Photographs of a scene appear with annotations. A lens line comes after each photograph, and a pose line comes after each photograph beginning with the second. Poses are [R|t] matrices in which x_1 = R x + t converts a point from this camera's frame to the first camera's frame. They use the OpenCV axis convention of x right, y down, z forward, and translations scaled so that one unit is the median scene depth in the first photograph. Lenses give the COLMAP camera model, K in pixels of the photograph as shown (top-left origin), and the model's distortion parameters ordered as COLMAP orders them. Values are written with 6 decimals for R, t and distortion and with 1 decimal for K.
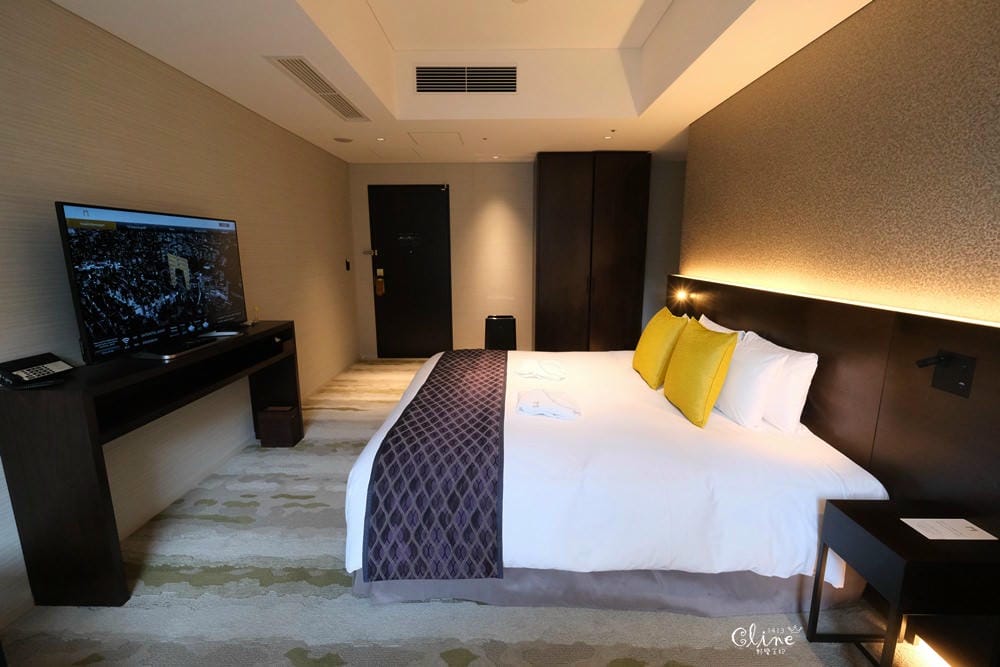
lens RADIAL K [[437.2, 0, 505.2], [0, 437.2, 329.9], [0, 0, 1]] dist [-0.001689, -0.000354]
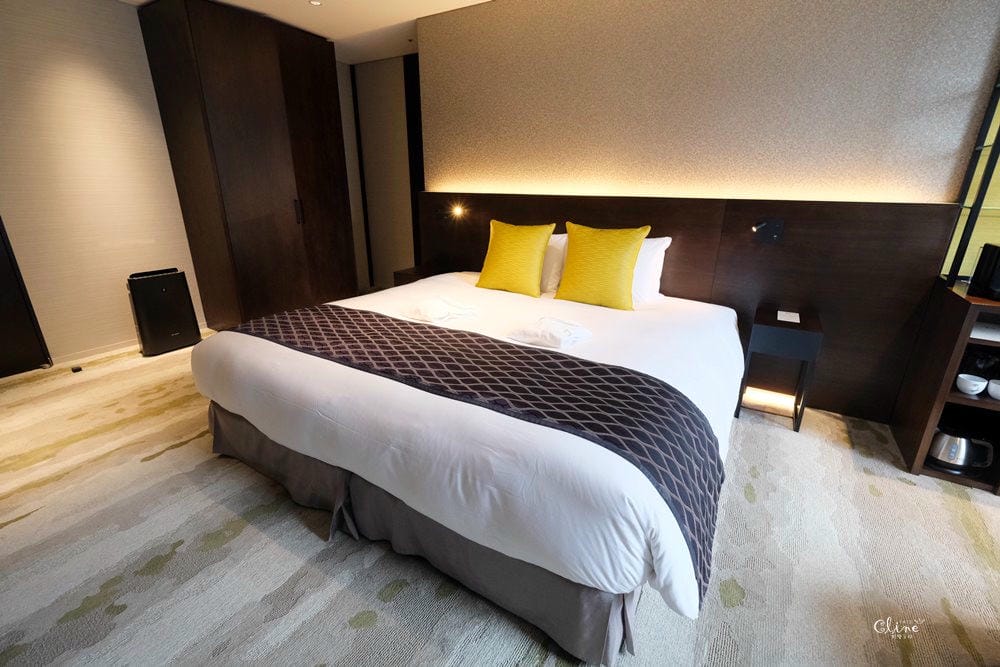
lens RADIAL K [[437.2, 0, 499.4], [0, 437.2, 323.8], [0, 0, 1]] dist [-0.001689, -0.000354]
pose [[0.520724, -0.262120, 0.812489, -0.645138], [0.148557, 0.965001, 0.216112, -0.050769], [-0.840700, 0.008166, 0.541439, 0.621612]]
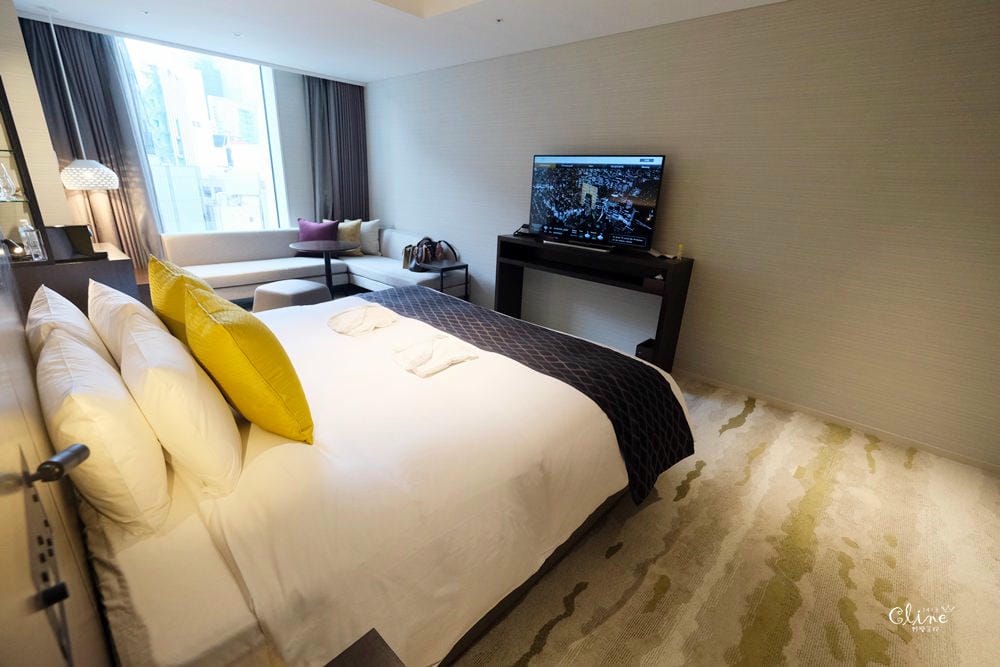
lens RADIAL K [[437.2, 0, 500.3], [0, 437.2, 330.9], [0, 0, 1]] dist [-0.001689, -0.000354]
pose [[-0.678311, 0.214864, -0.702658, 0.619134], [-0.174070, 0.882077, 0.437767, -0.332422], [0.713859, 0.419254, -0.560921, 1.846589]]
